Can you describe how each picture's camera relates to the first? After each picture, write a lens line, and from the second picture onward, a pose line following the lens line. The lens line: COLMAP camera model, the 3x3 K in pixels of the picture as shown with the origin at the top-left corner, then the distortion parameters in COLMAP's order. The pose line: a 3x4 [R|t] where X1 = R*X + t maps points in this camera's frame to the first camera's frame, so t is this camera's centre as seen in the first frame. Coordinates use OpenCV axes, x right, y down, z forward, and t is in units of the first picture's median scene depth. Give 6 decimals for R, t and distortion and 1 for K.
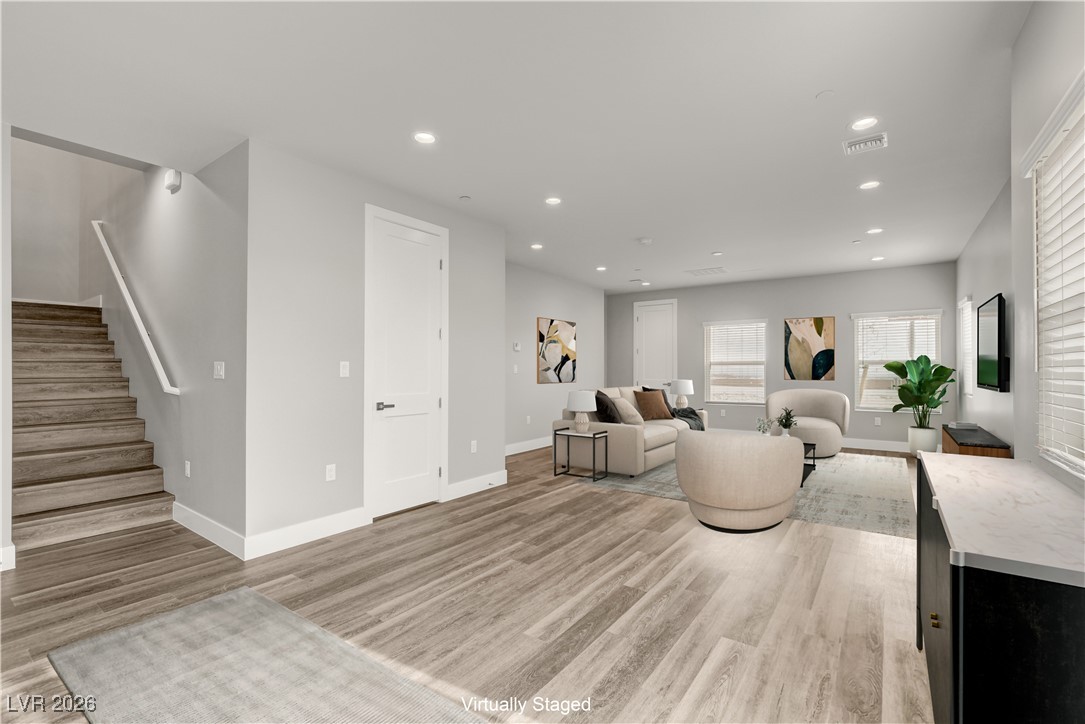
lens RADIAL K [[467.9, 0, 543.7], [0, 467.9, 368.5], [0, 0, 1]] dist [-0.008003, -0.000160]
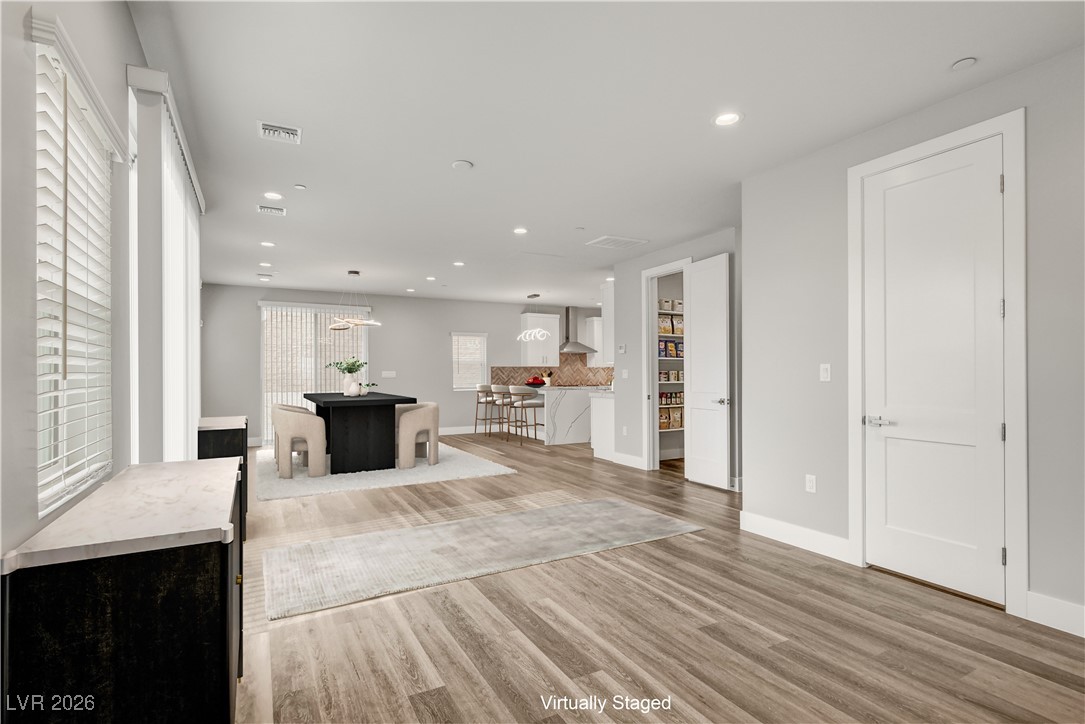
lens RADIAL K [[526.5, 0, 543.2], [0, 526.5, 370.6], [0, 0, 1]] dist [0.013548, -0.000484]
pose [[-0.418328, -0.003155, -0.908291, 0.888142], [0.008444, 0.999937, -0.007362, 0.001018], [0.908257, -0.010750, -0.418275, 1.171907]]
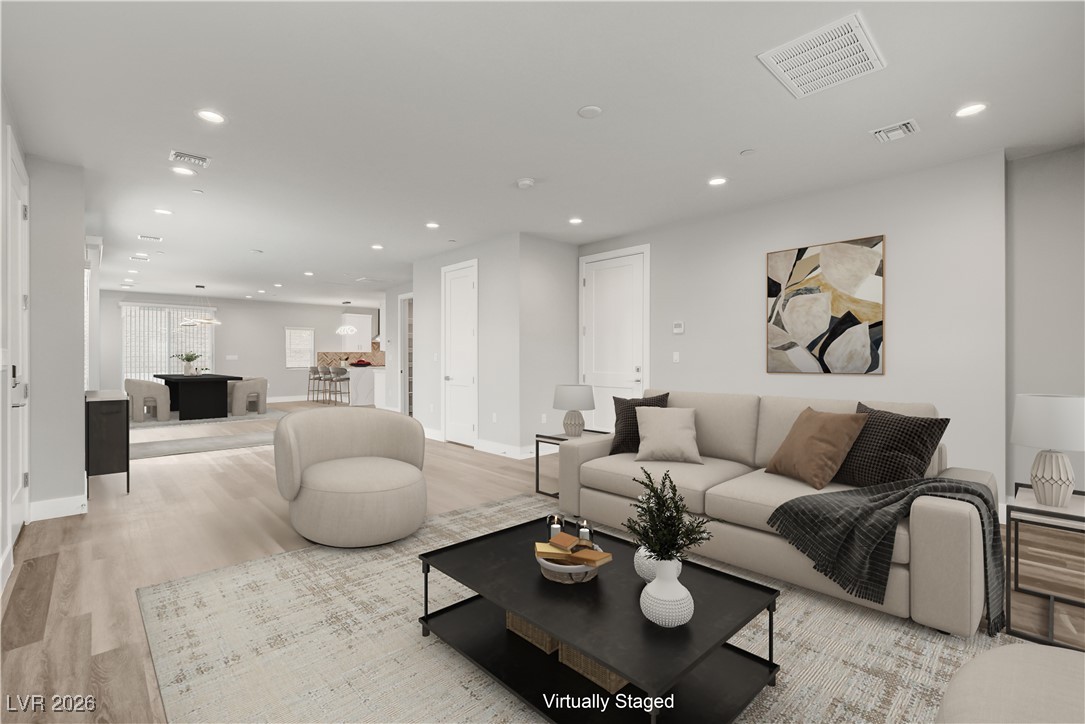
lens RADIAL K [[467.9, 0, 543.2], [0, 467.9, 358.4], [0, 0, 1]] dist [-0.008003, -0.000160]
pose [[-0.181764, 0.008950, -0.983301, 1.703316], [0.018905, 0.999806, 0.005605, 0.015355], [0.983160, -0.017570, -0.181898, 2.226319]]
